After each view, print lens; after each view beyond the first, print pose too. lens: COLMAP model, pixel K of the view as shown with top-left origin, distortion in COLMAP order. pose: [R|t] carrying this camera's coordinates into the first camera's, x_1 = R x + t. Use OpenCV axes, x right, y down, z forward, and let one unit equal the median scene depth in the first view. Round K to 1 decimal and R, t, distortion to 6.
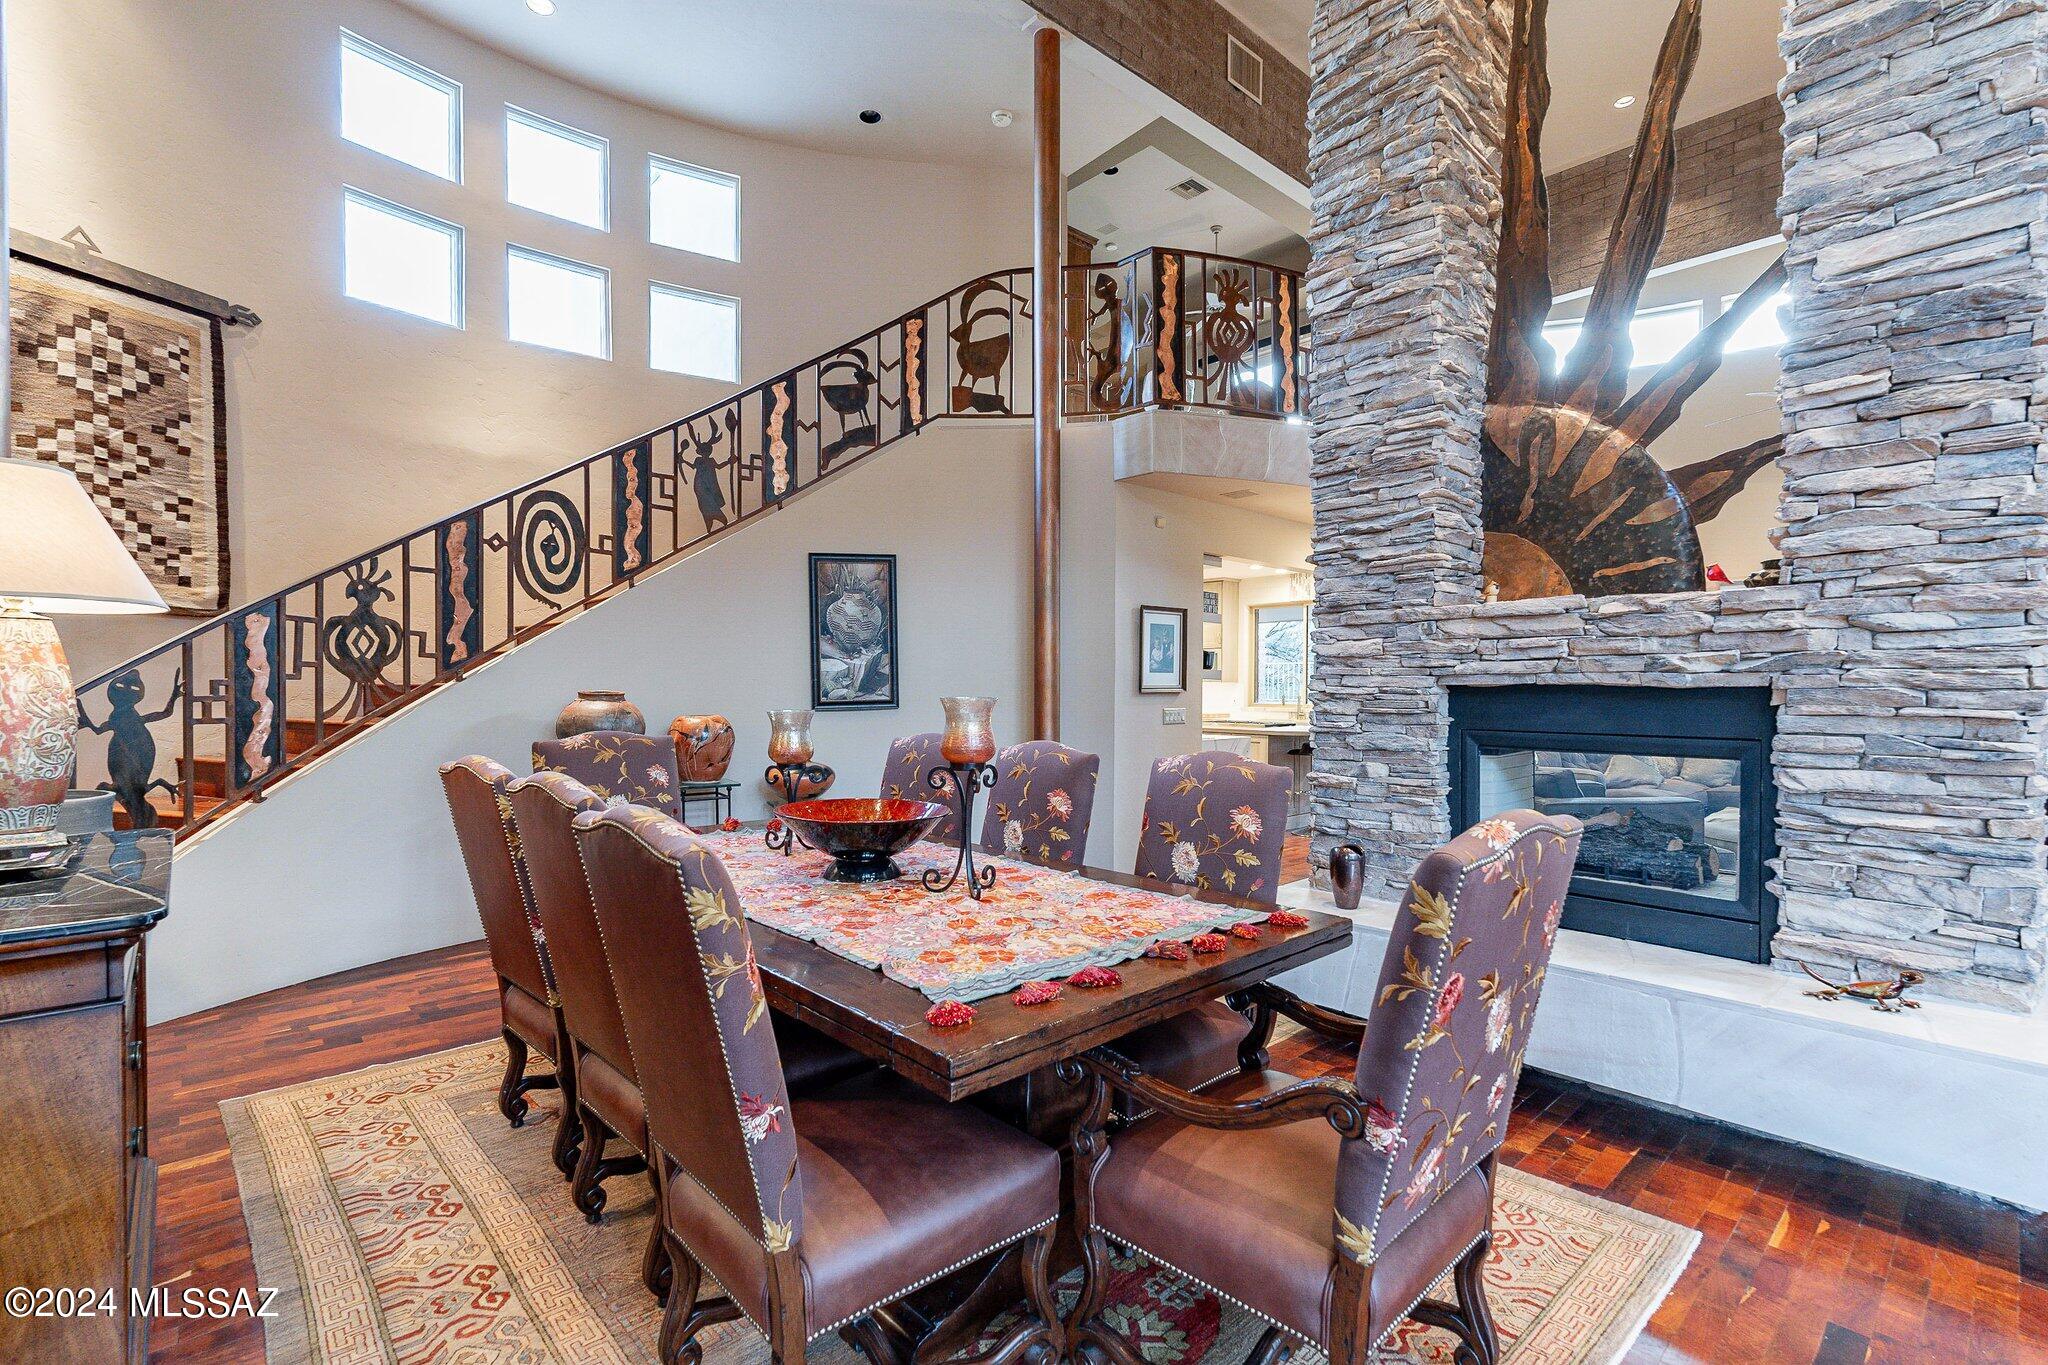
lens RADIAL K [[922.5, 0, 1029.3], [0, 922.5, 694.3], [0, 0, 1]] dist [-0.000896, -0.000238]
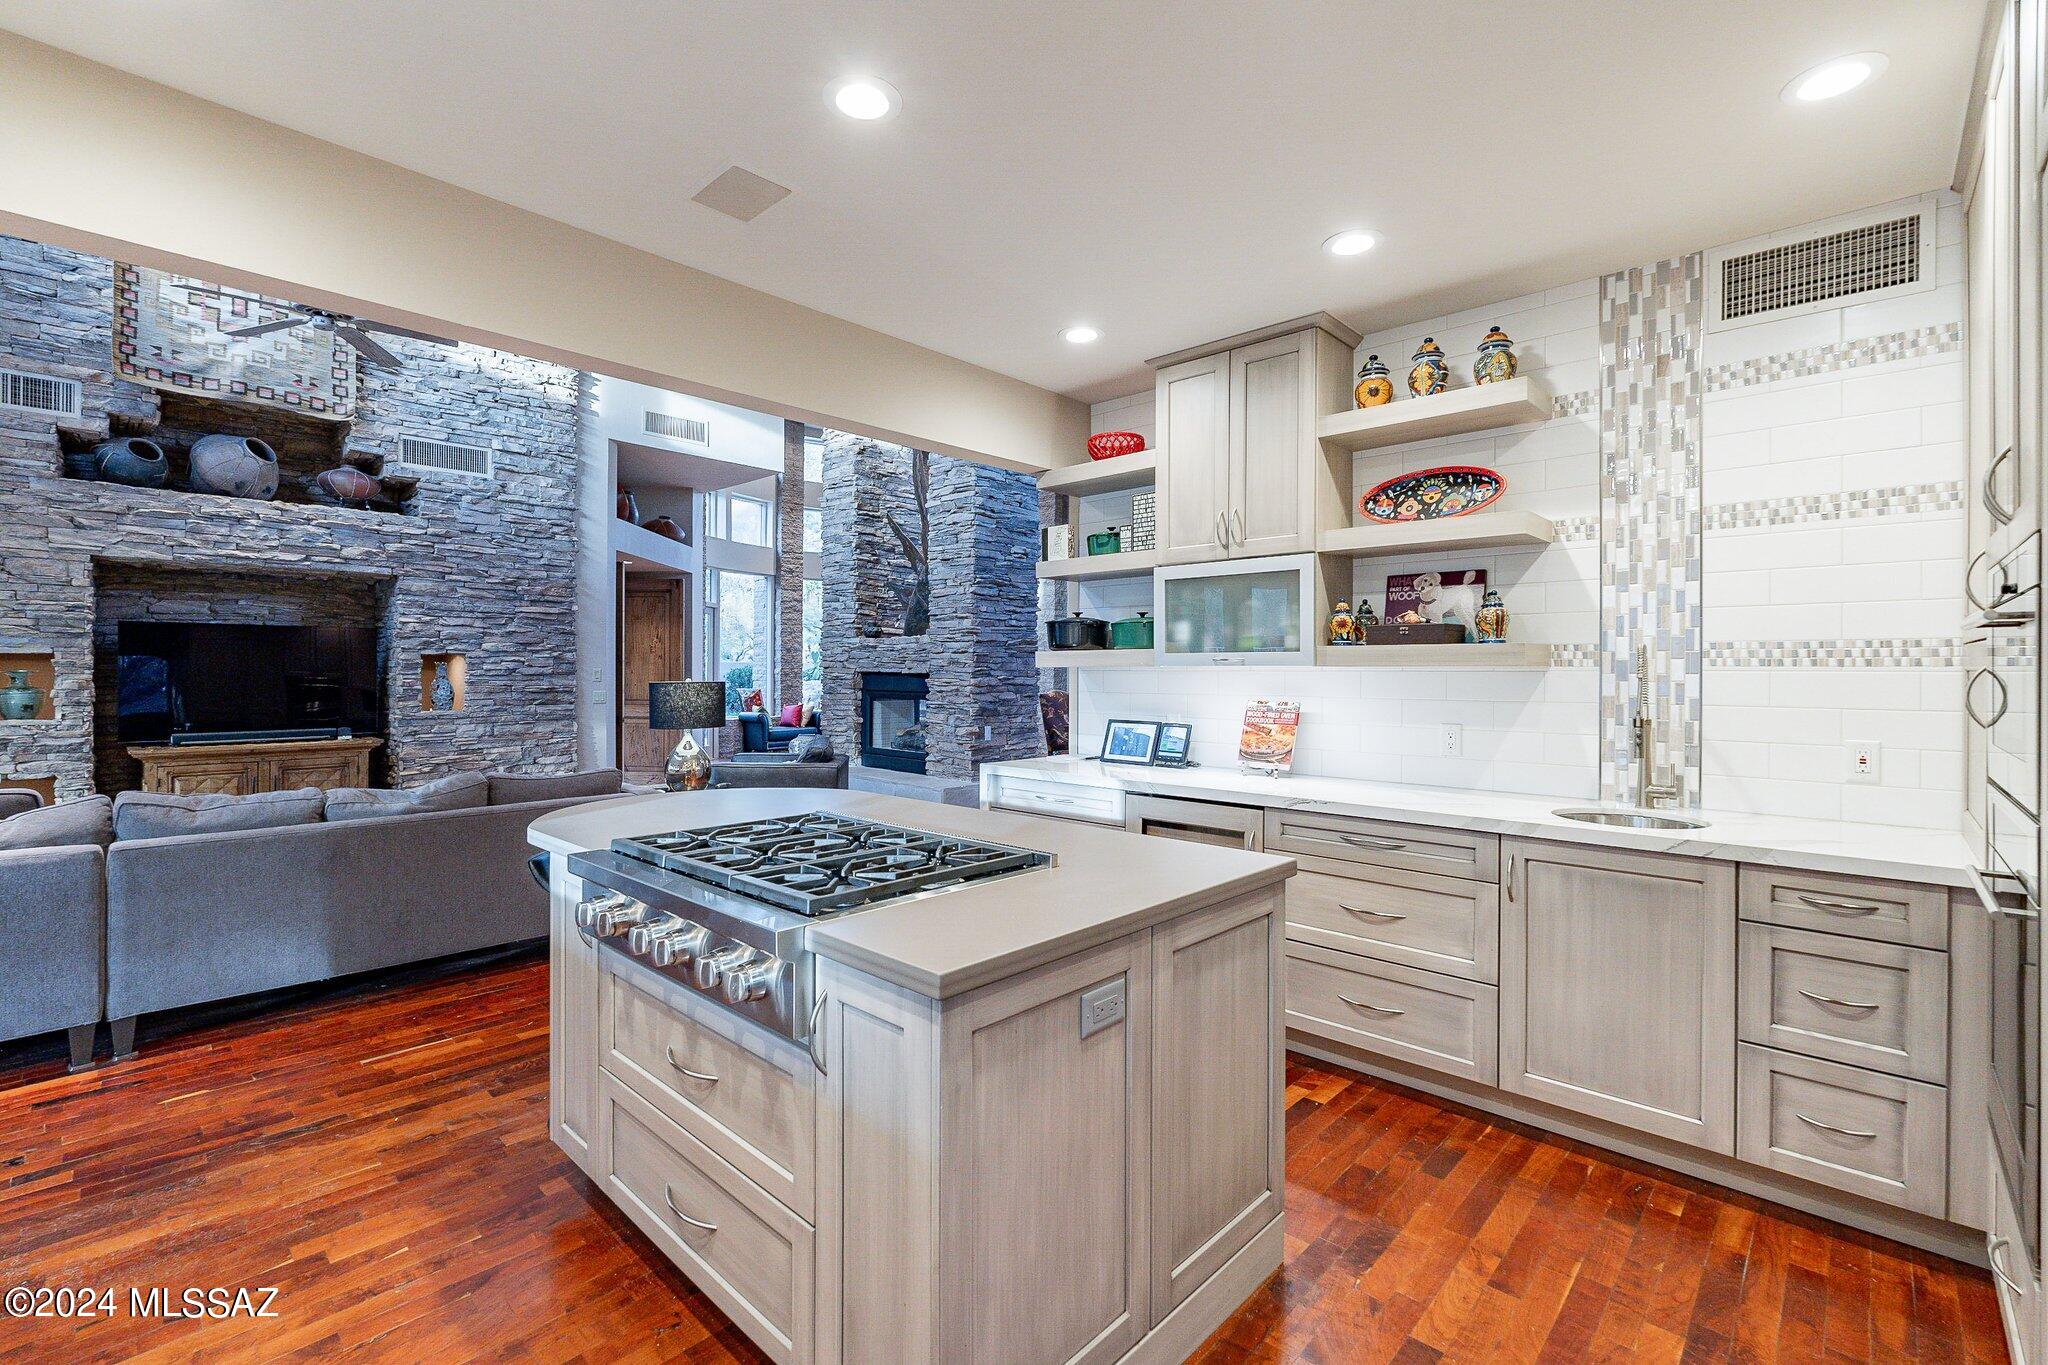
lens RADIAL K [[897.3, 0, 1022.8], [0, 897.3, 670.8], [0, 0, 1]] dist [-0.001568, -0.000856]
pose [[-0.997583, -0.004553, -0.069341, 0.532142], [-0.005492, 0.999896, 0.013349, -0.046603], [0.069273, 0.013697, -0.997504, 3.381501]]
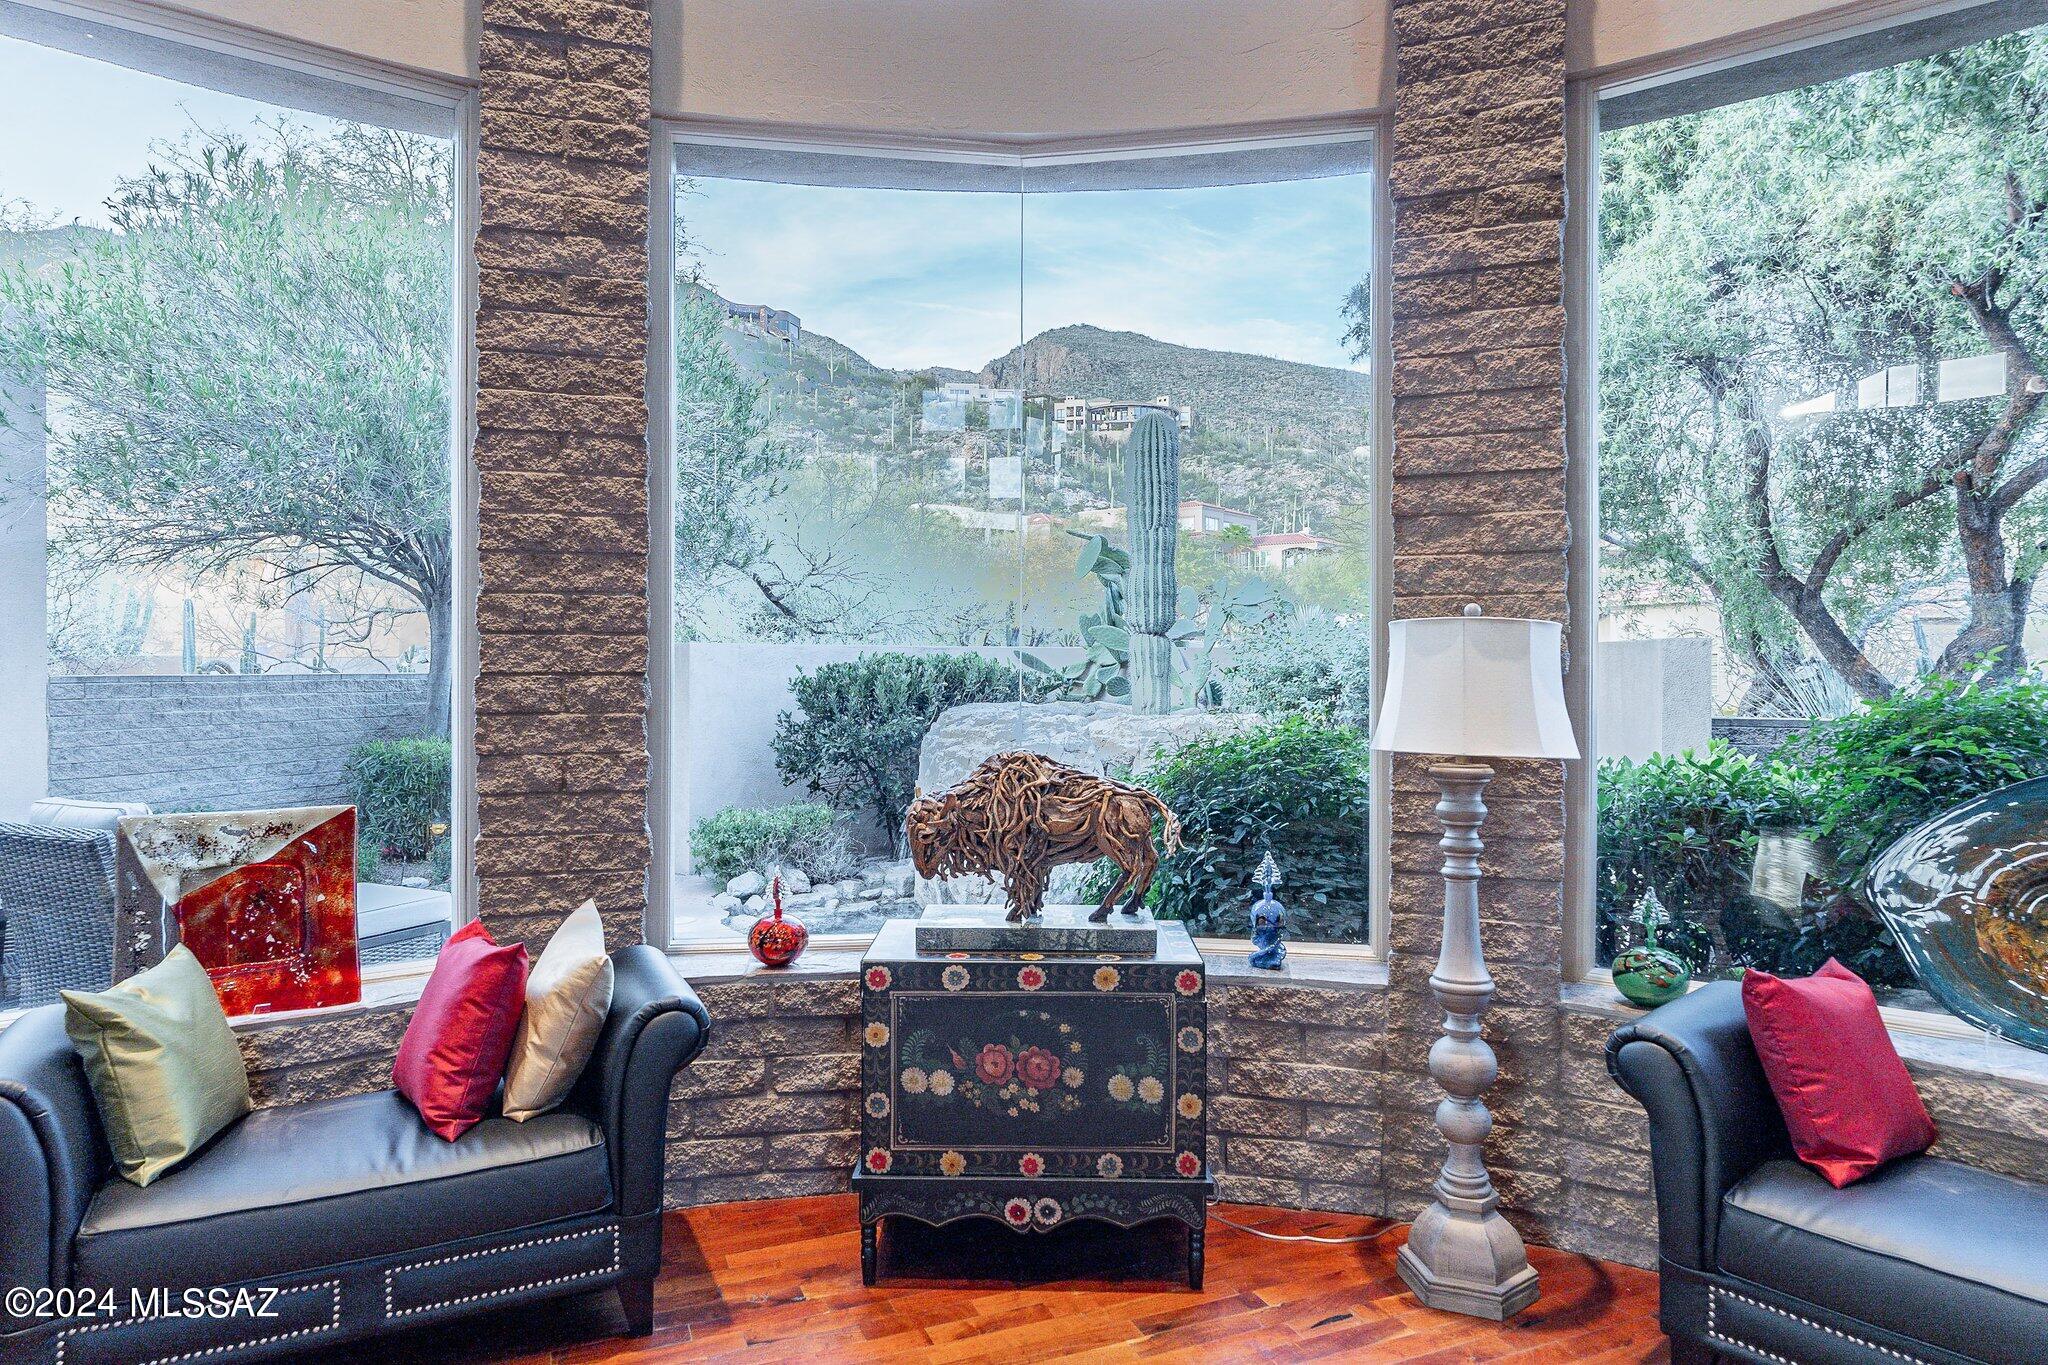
lens RADIAL K [[1209.8, 0, 1025.0], [0, 1209.8, 663.2], [0, 0, 1]] dist [-0.002582, -0.000666]
pose [[-0.939418, -0.003746, 0.342752, 0.723607], [0.001483, 0.999887, 0.014992, -0.013308], [-0.342770, 0.014592, -0.939306, -0.385519]]
